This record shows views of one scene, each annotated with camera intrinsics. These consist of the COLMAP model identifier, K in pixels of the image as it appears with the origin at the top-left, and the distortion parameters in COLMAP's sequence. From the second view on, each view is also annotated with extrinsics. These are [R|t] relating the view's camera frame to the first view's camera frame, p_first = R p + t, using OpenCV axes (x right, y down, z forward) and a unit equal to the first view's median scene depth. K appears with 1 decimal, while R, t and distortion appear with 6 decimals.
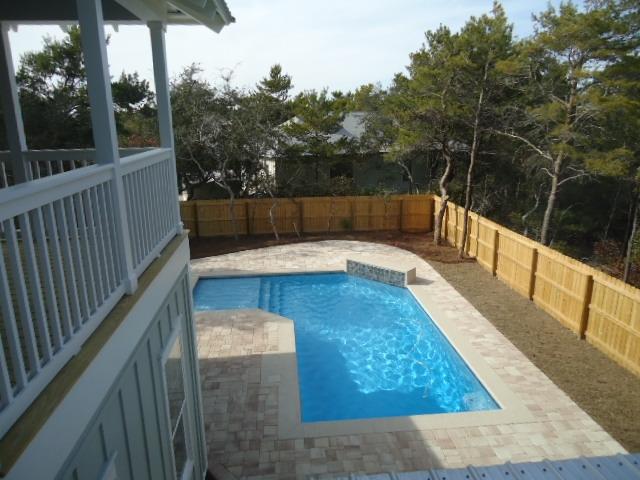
lens RADIAL K [[463.7, 0, 320.0], [0, 463.7, 240.0], [0, 0, 1]] dist [-0.011115, 0.001956]
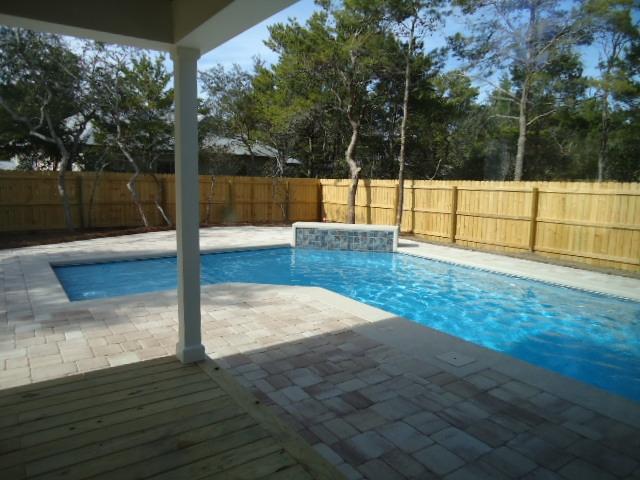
lens RADIAL K [[463.7, 0, 320.0], [0, 463.7, 240.0], [0, 0, 1]] dist [-0.011115, 0.001956]
pose [[0.871625, -0.037841, 0.488710, -0.276678], [0.093747, 0.991481, -0.090429, 0.143478], [-0.481125, 0.124635, 0.867747, 0.444211]]
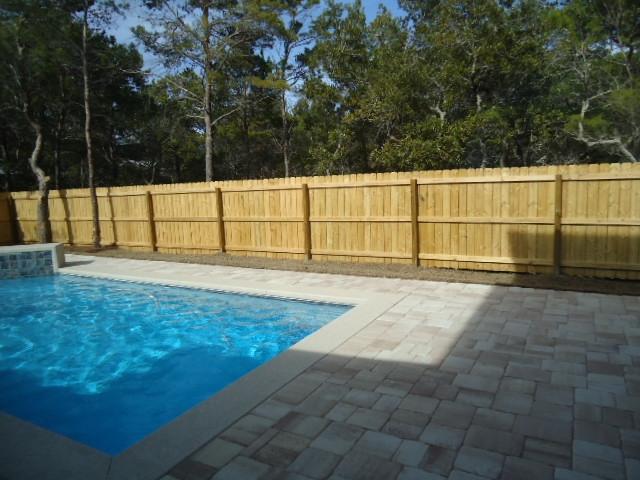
lens RADIAL K [[463.7, 0, 320.0], [0, 463.7, 240.0], [0, 0, 1]] dist [-0.011115, 0.001956]
pose [[0.563935, -0.123781, 0.816490, -0.118793], [0.240147, 0.970556, -0.018727, 0.160627], [-0.790131, 0.206638, 0.577056, 0.369164]]
